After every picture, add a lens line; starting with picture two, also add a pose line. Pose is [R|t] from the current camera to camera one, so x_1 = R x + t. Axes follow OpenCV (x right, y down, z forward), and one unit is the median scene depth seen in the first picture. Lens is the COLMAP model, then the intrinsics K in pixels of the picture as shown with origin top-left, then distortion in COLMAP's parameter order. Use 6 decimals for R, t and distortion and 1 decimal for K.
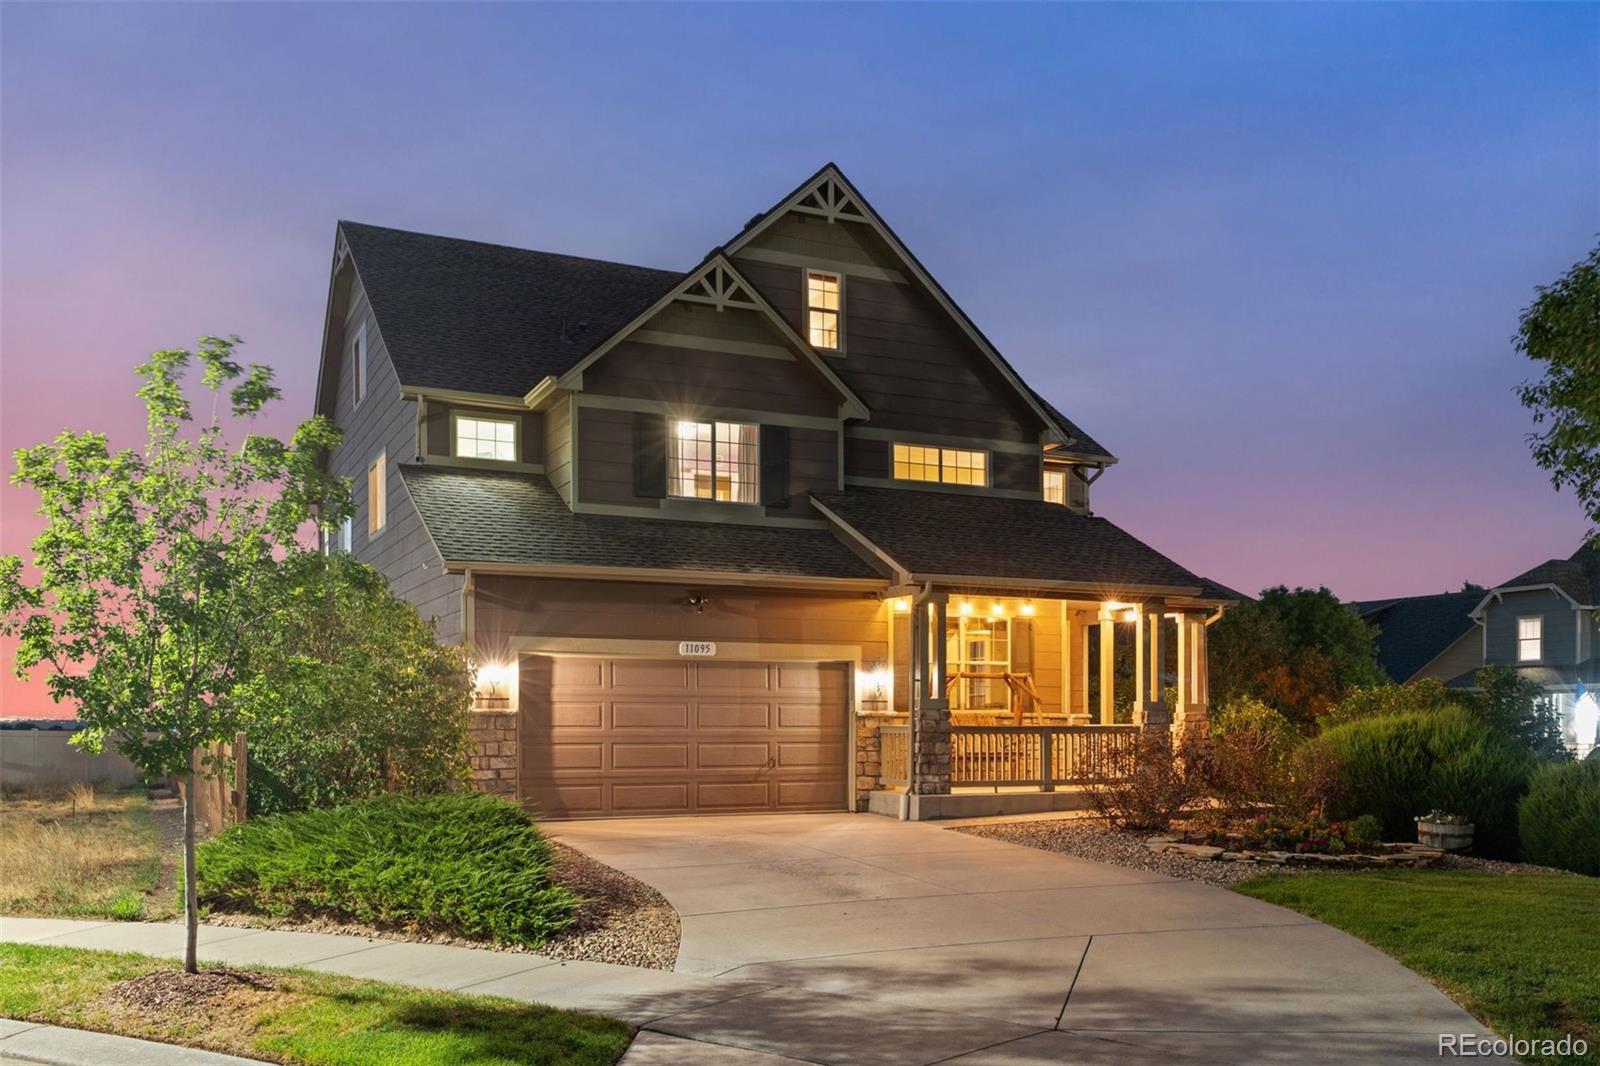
lens RADIAL K [[1408.3, 0, 800.0], [0, 1408.3, 533.0], [0, 0, 1]] dist [0.015113, 0.000650]
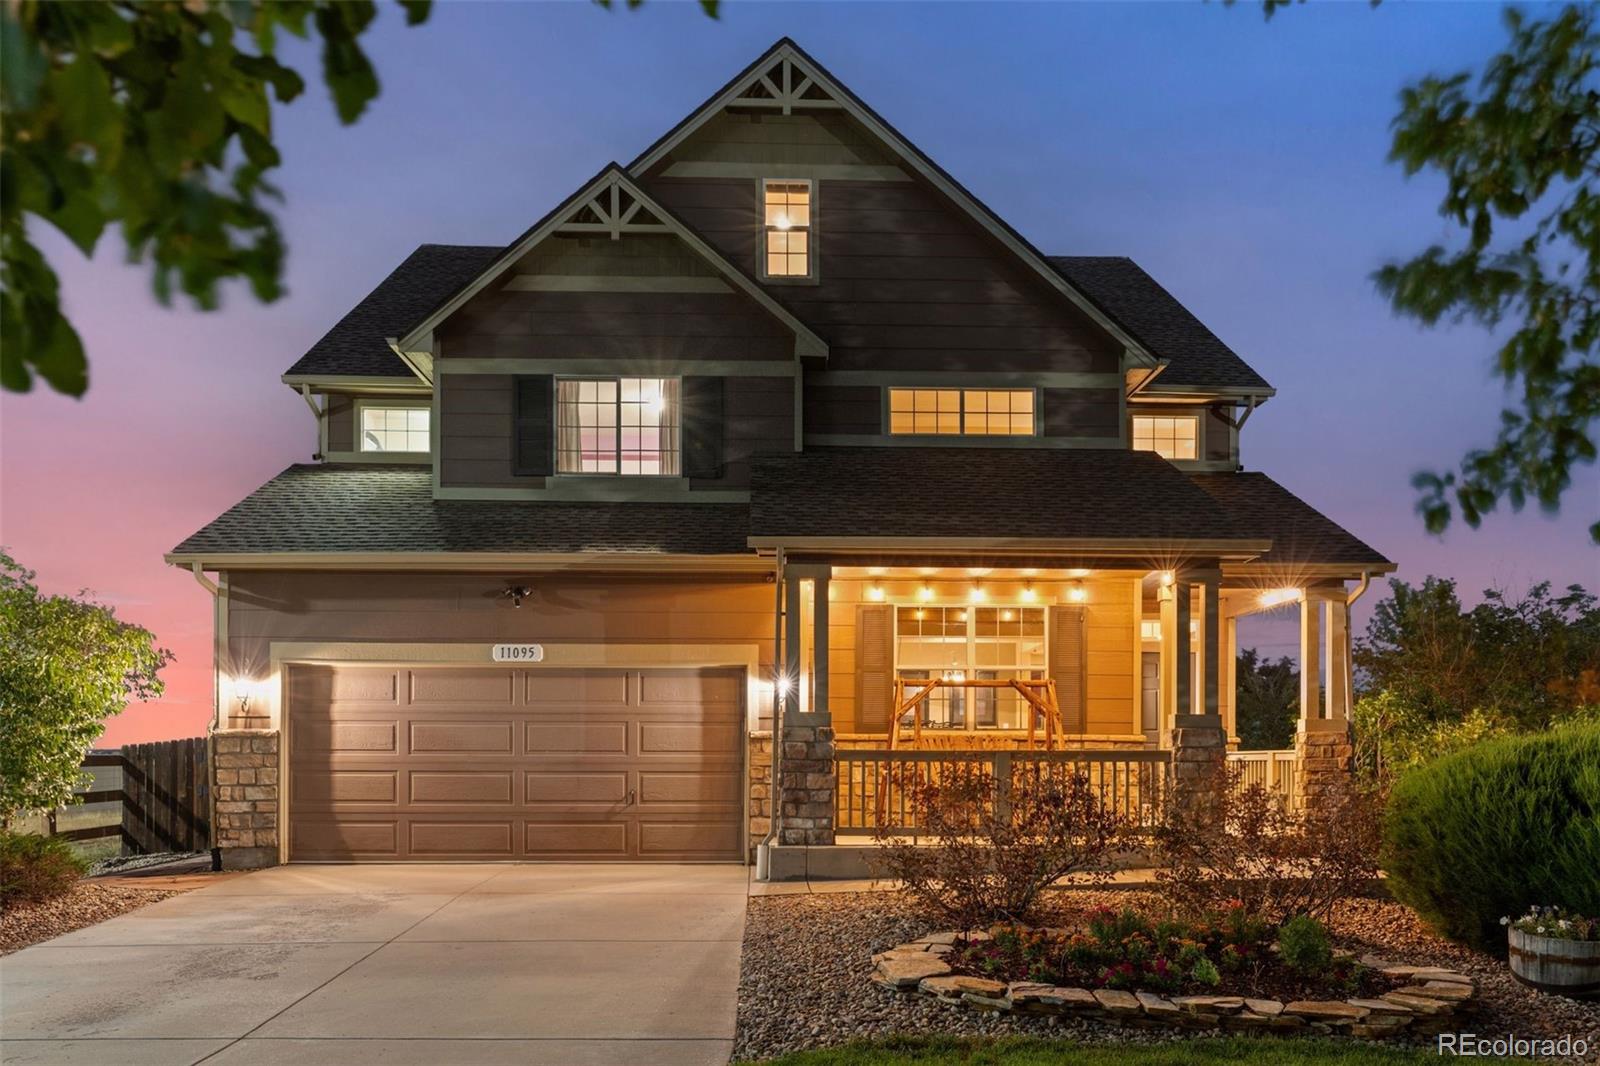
lens RADIAL K [[1213.1, 0, 799.7], [0, 1213.1, 643.2], [0, 0, 1]] dist [-0.006797, -0.000091]
pose [[0.911440, -0.037725, -0.409699, 0.332841], [0.054100, 0.998130, 0.028446, 0.062624], [0.407860, -0.048091, 0.911777, 0.422532]]
